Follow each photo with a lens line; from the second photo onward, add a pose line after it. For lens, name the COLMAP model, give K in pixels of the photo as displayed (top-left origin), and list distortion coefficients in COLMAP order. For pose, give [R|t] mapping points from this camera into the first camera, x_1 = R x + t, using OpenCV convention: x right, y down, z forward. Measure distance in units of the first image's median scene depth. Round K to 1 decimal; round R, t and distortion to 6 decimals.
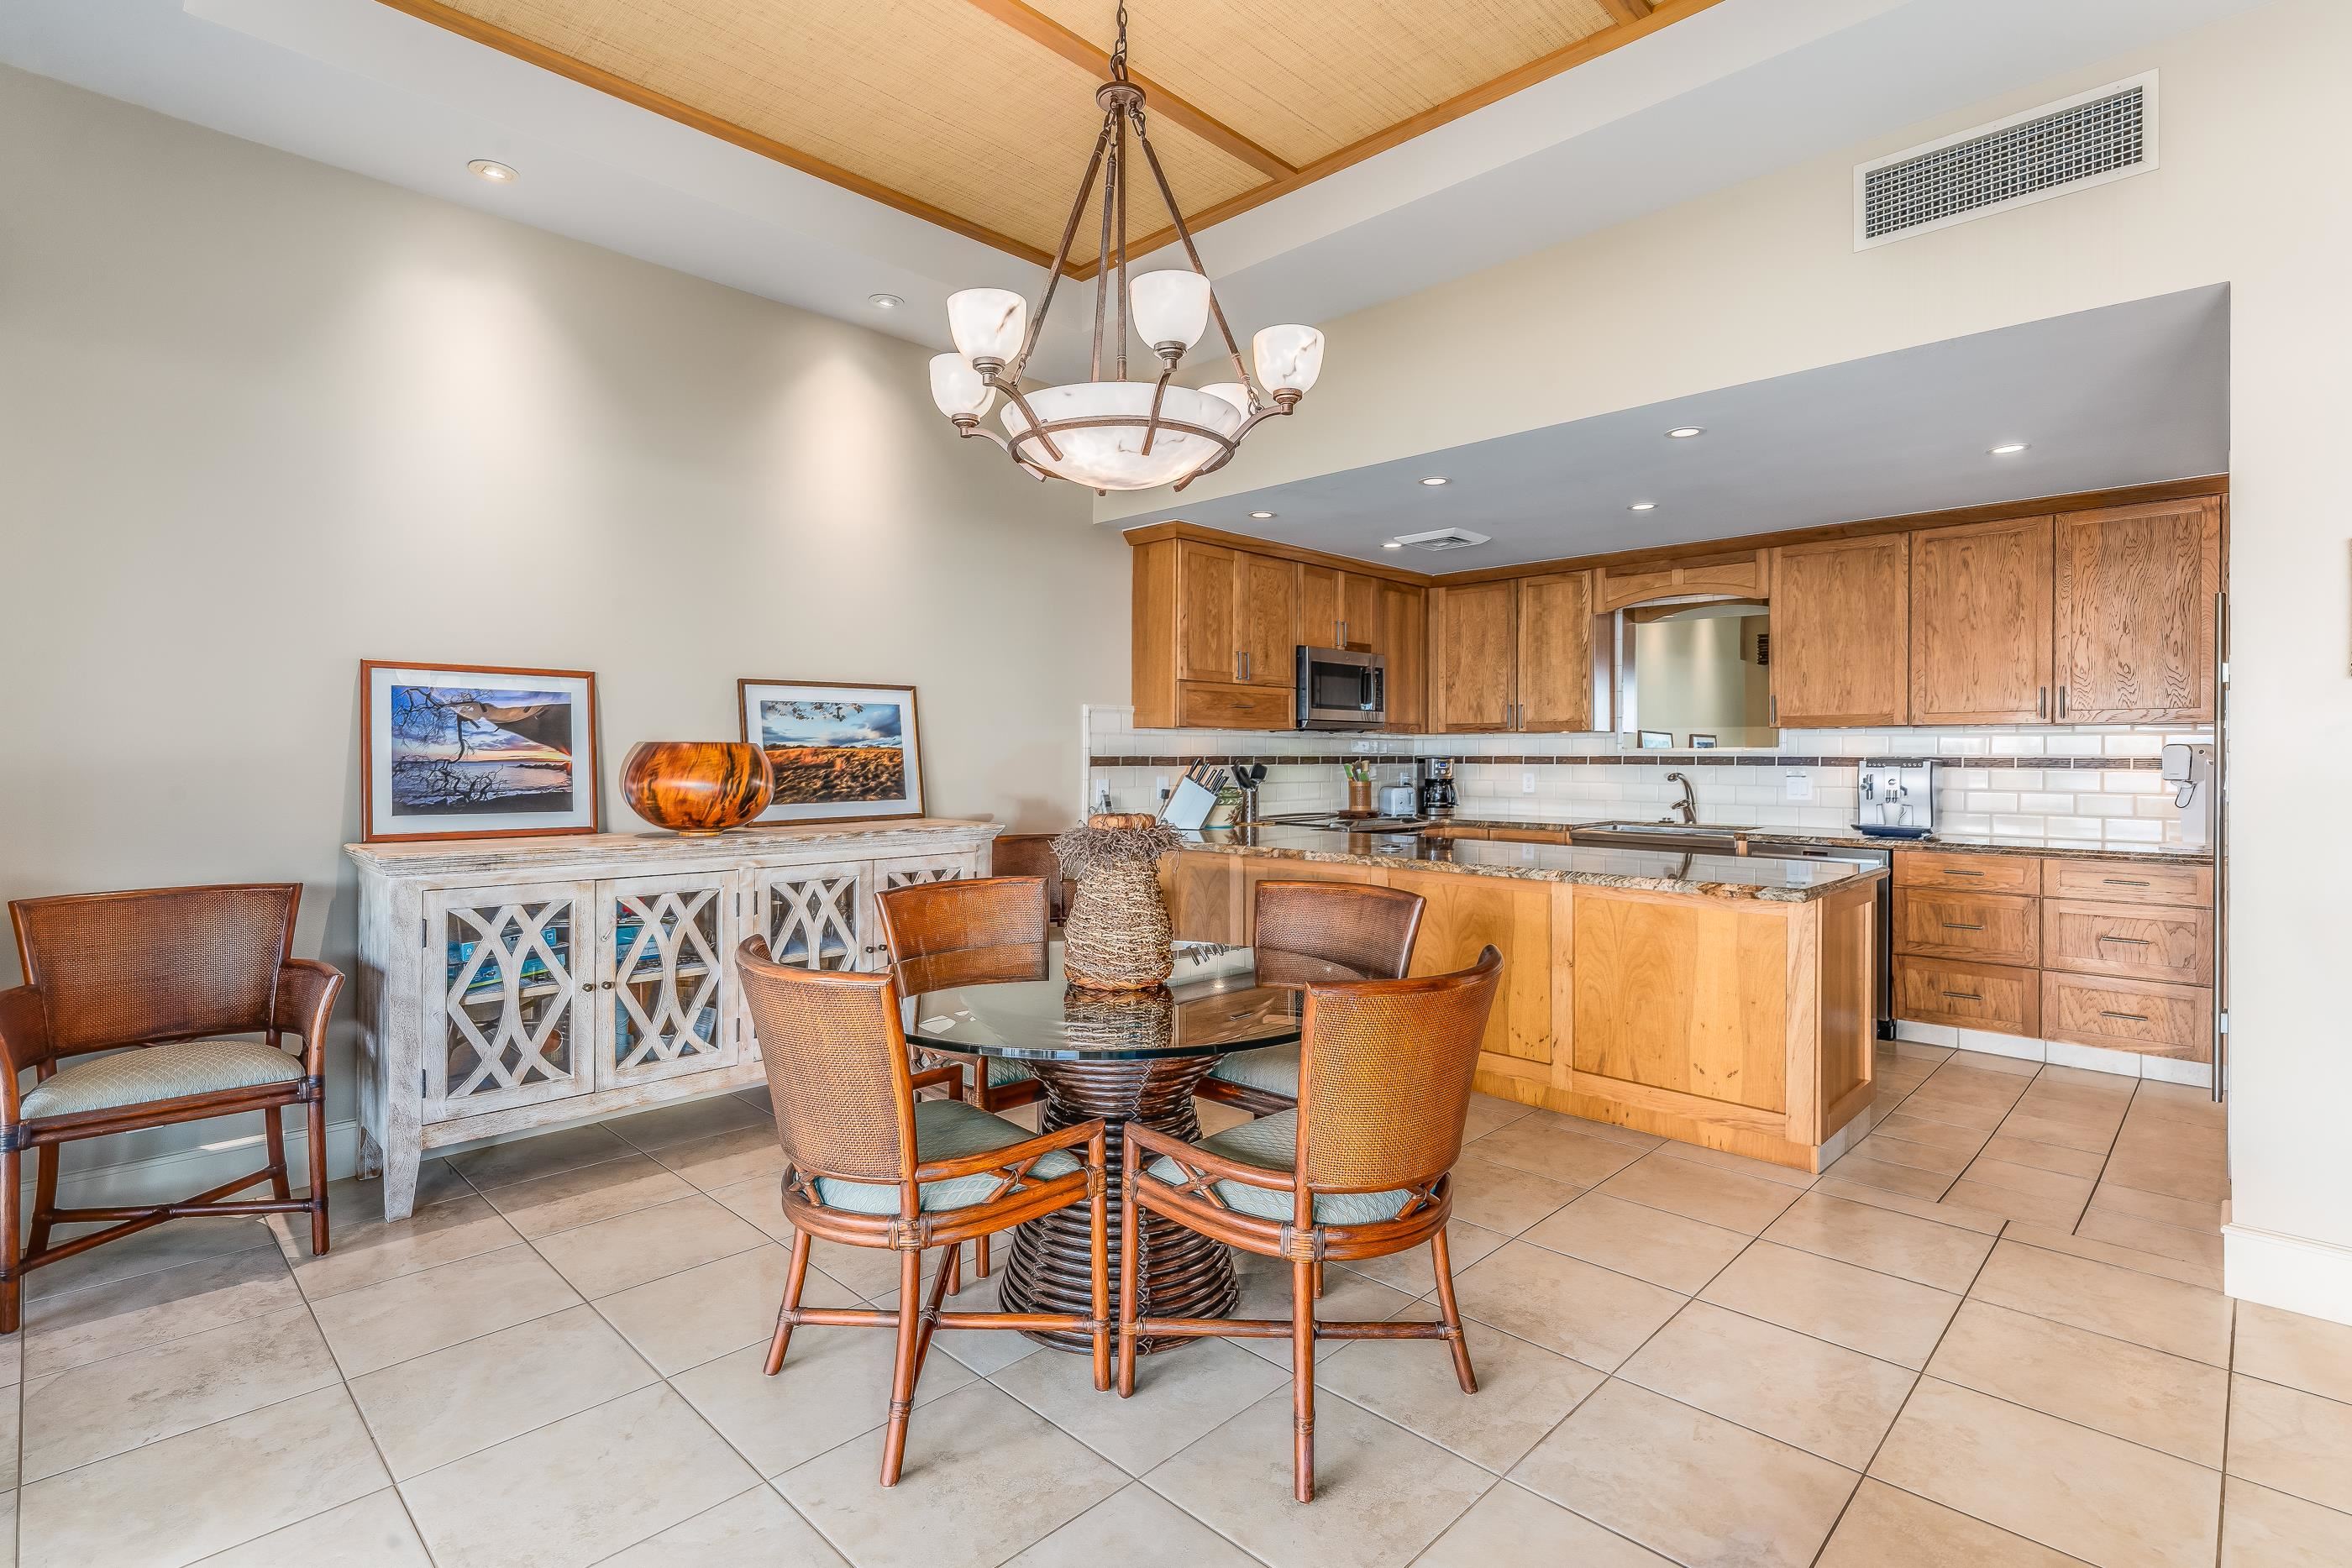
lens RADIAL K [[1109.2, 0, 1271.0], [0, 1109.2, 761.5], [0, 0, 1]] dist [0.000939, 0.000668]
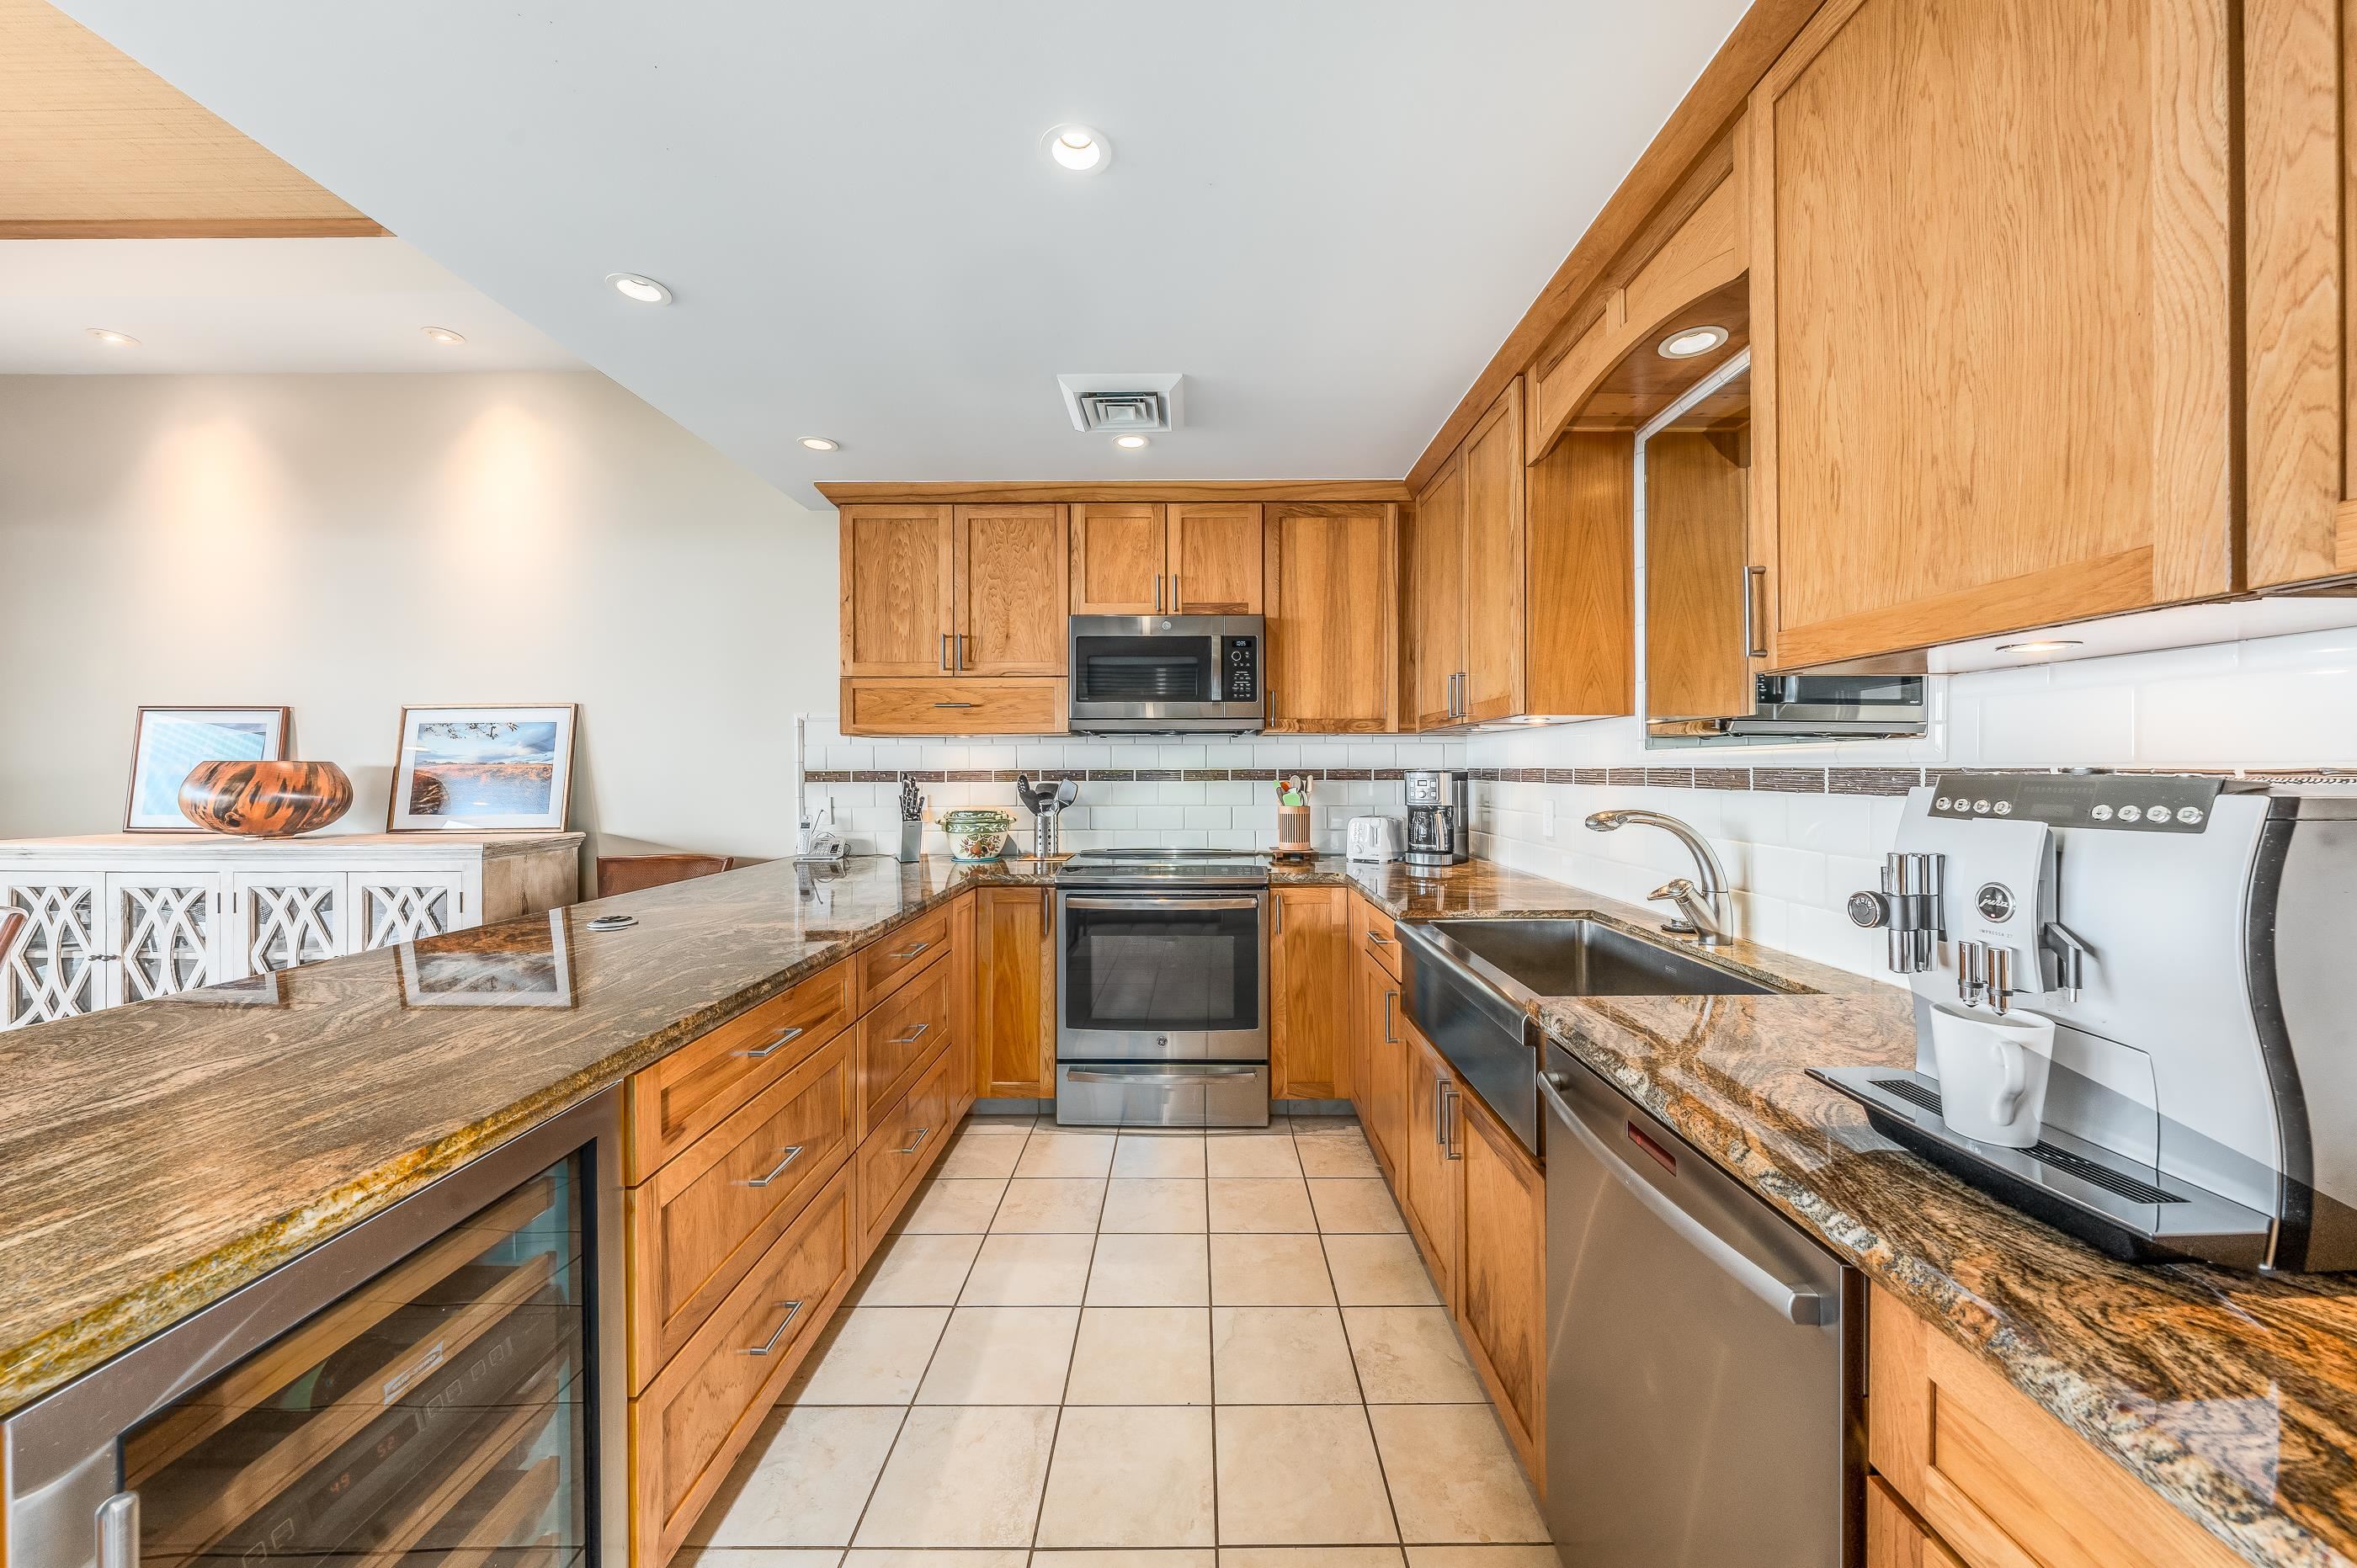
lens RADIAL K [[860.9, 0, 1196.0], [0, 860.9, 764.5], [0, 0, 1]] dist [0.006323, -0.000090]
pose [[0.655923, -0.006176, -0.754803, 0.582565], [-0.000797, 0.999960, -0.008875, -0.004077], [0.754828, 0.006423, 0.655892, 0.801116]]
